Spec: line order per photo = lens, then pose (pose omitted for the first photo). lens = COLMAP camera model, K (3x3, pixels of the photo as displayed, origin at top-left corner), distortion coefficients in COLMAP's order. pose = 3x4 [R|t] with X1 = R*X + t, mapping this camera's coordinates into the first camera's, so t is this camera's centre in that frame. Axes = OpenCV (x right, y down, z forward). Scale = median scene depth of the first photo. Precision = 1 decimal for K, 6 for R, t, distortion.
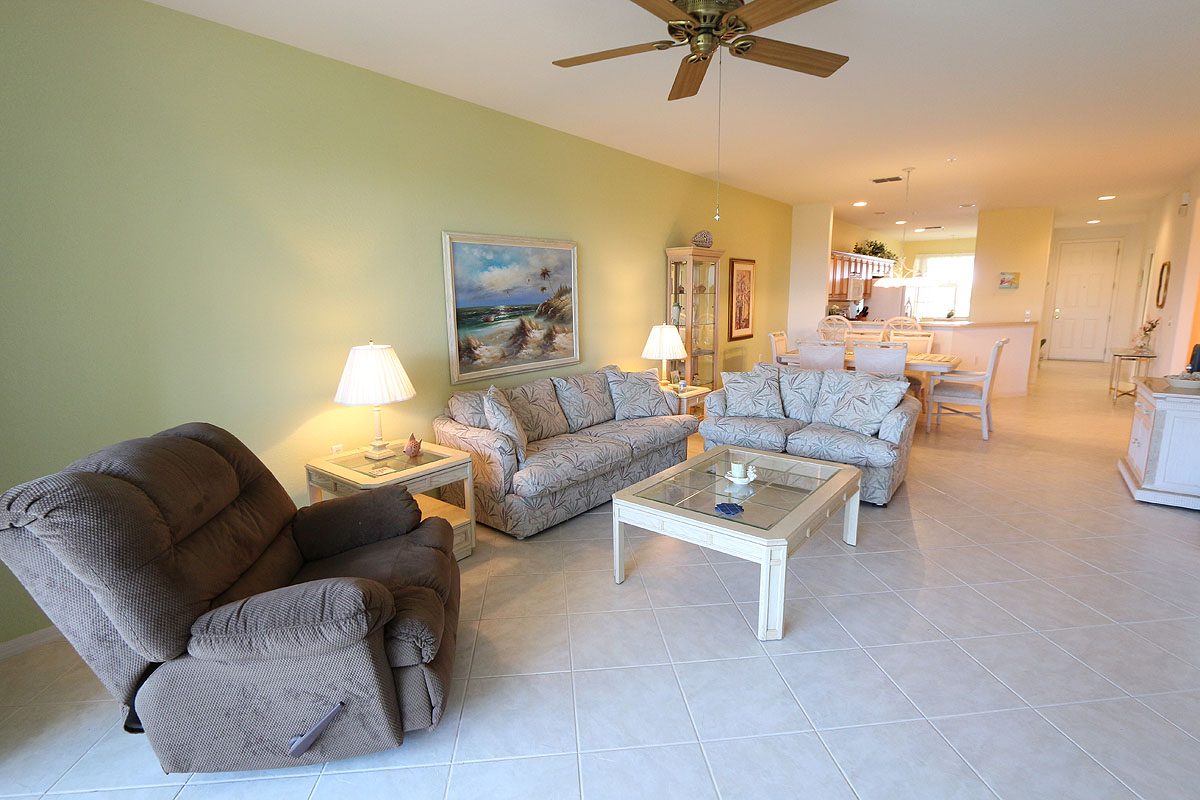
lens RADIAL K [[566.2, 0, 600.0], [0, 566.2, 400.0], [0, 0, 1]] dist [-0.001807, -0.000154]
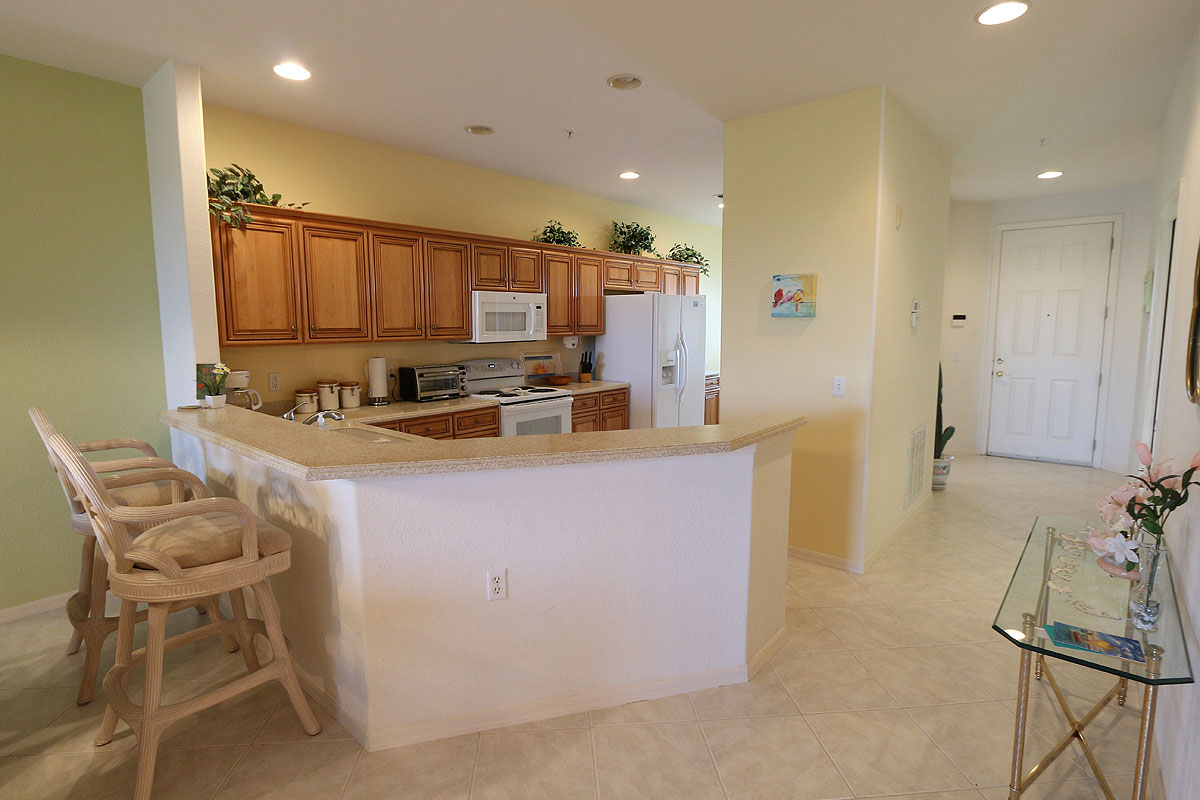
lens RADIAL K [[588.7, 0, 600.0], [0, 588.7, 400.0], [0, 0, 1]] dist [0.000108, 0.000187]
pose [[0.999356, 0.010006, -0.034464, 0.628366], [-0.011667, 0.998763, -0.048337, -0.125574], [0.033938, 0.048707, 0.998236, 0.628307]]
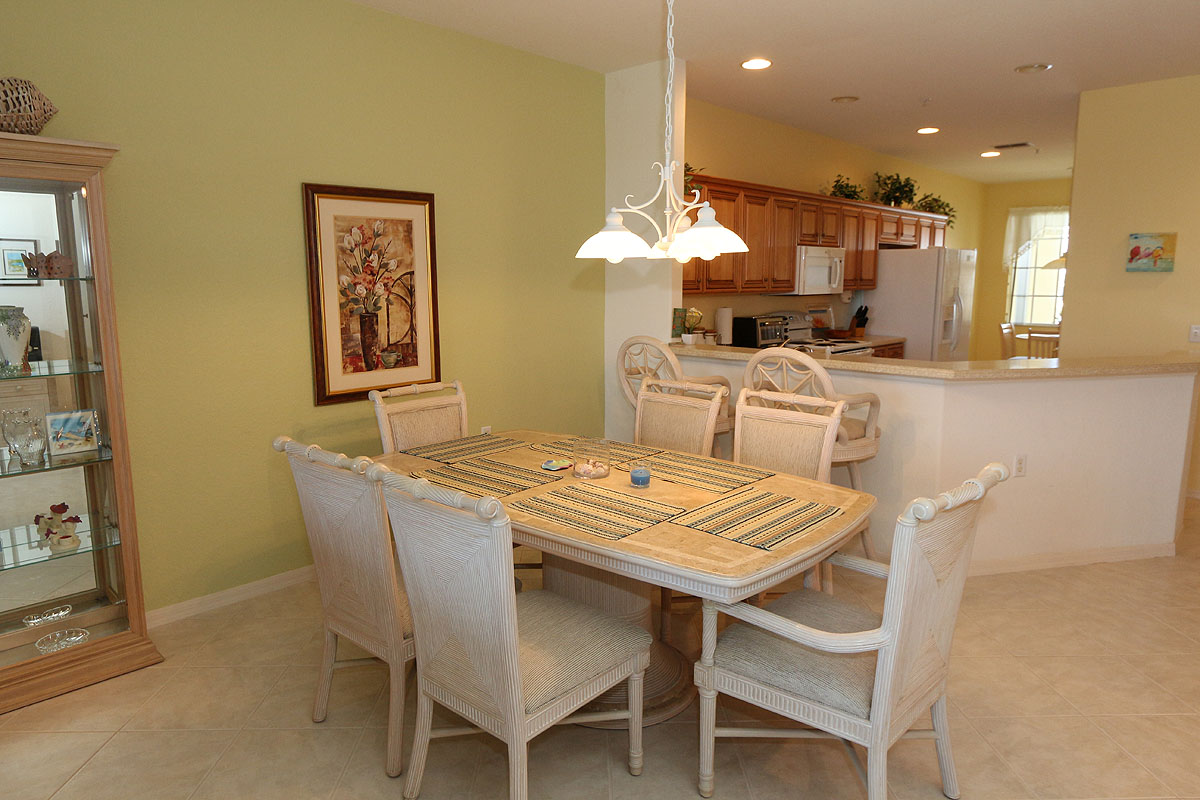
lens RADIAL K [[751.4, 0, 600.0], [0, 751.4, 400.0], [0, 0, 1]] dist [0.002004, 0.000687]
pose [[0.996503, 0.023137, -0.080293, 0.376983], [-0.024642, 0.999538, -0.017806, -0.084966], [0.079844, 0.019722, 0.996612, 0.429438]]
